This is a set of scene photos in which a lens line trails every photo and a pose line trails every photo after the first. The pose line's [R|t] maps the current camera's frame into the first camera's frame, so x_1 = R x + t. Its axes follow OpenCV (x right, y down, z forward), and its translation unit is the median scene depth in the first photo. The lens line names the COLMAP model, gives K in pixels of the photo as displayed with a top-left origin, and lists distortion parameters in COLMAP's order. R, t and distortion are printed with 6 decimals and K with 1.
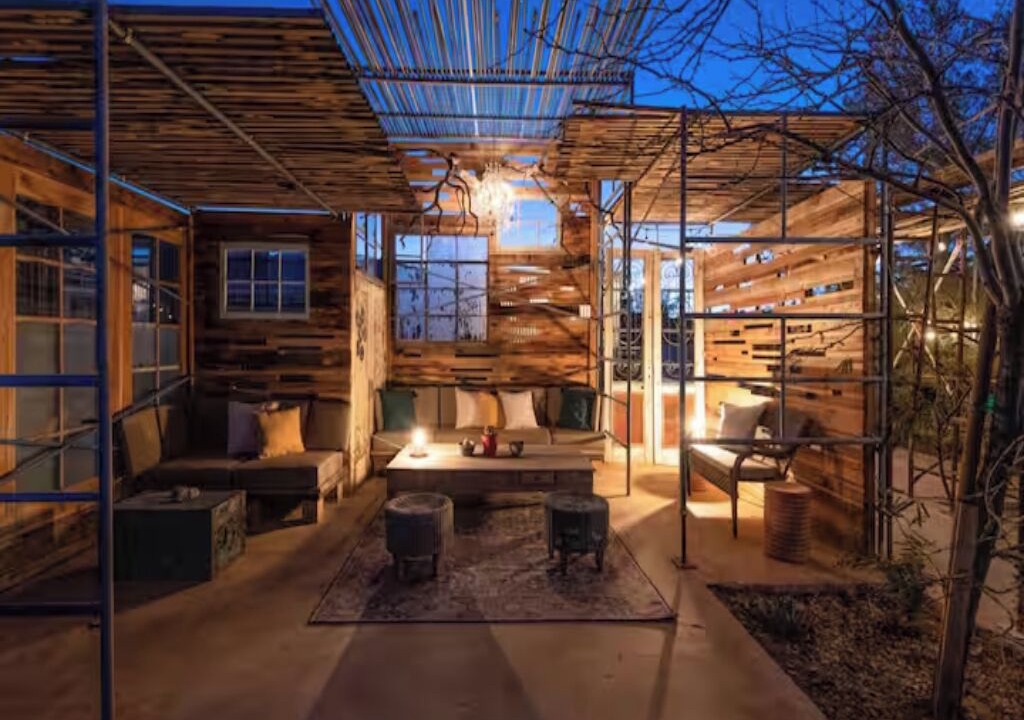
lens RADIAL K [[471.1, 0, 513.9], [0, 471.1, 354.3], [0, 0, 1]] dist [0.042027, -0.033563]
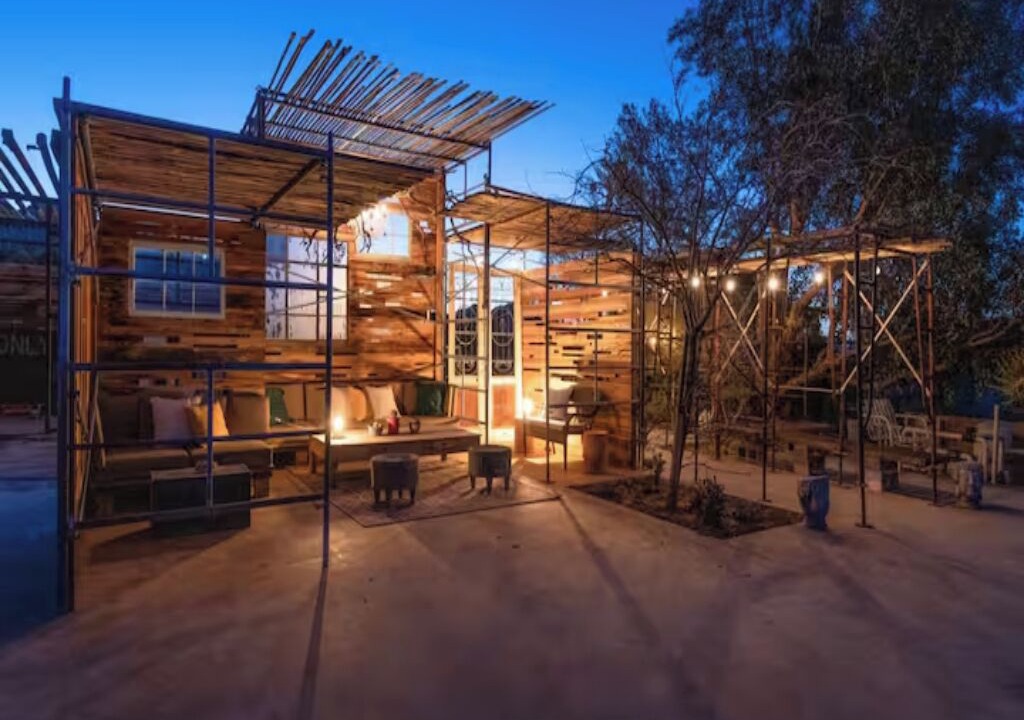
lens RADIAL K [[610.6, 0, 539.7], [0, 610.6, 357.6], [0, 0, 1]] dist [0.001993, 0.000333]
pose [[0.846140, -0.001850, 0.532957, -0.438636], [-0.001537, 0.999981, 0.005911, 0.002774], [-0.532958, -0.005821, 0.846122, -0.421707]]
